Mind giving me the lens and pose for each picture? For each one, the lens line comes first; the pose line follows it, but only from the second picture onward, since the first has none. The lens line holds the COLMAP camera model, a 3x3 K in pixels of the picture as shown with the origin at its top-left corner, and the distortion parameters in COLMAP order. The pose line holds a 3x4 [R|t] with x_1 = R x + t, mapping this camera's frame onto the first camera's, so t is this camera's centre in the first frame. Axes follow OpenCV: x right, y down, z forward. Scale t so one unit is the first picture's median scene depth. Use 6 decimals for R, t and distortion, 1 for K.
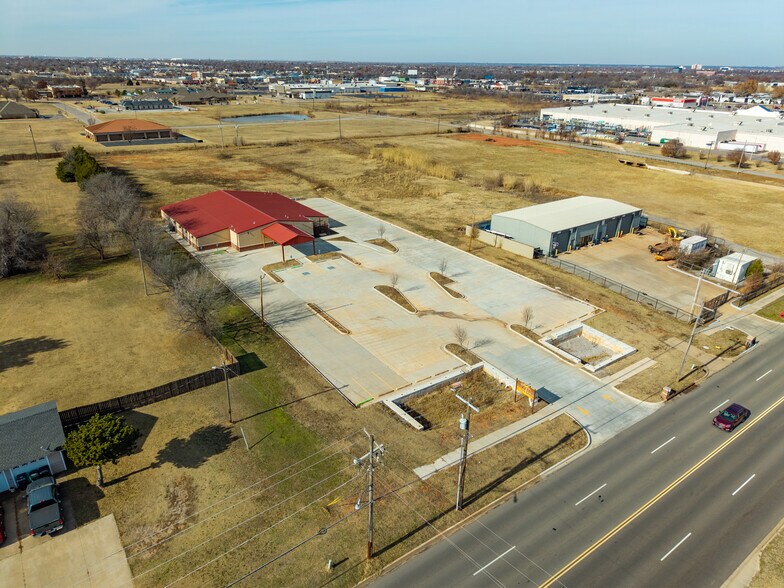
lens RADIAL K [[525.1, 0, 393.9], [0, 525.1, 290.5], [0, 0, 1]] dist [0.047294, -0.061970]
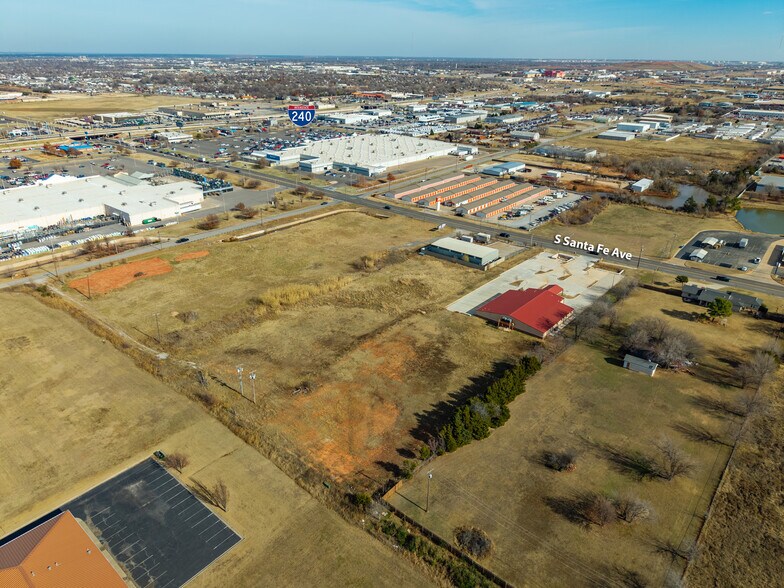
lens RADIAL K [[525.1, 0, 393.9], [0, 525.1, 290.5], [0, 0, 1]] dist [0.047294, -0.061970]
pose [[-0.236158, -0.410398, 0.880797, -2.067600], [0.372901, 0.798758, 0.472155, -1.446326], [-0.897315, 0.439953, -0.035595, 1.724850]]
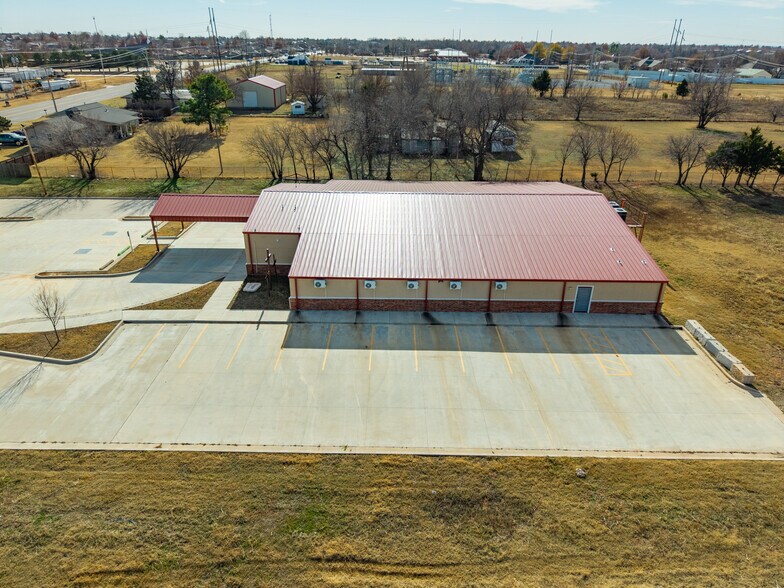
lens RADIAL K [[525.1, 0, 393.9], [0, 525.1, 290.5], [0, 0, 1]] dist [0.047294, -0.061970]
pose [[-0.585894, 0.331247, -0.739597, 0.092995], [-0.339088, 0.728704, 0.594987, -0.411183], [0.736035, 0.599388, -0.314621, 1.364017]]
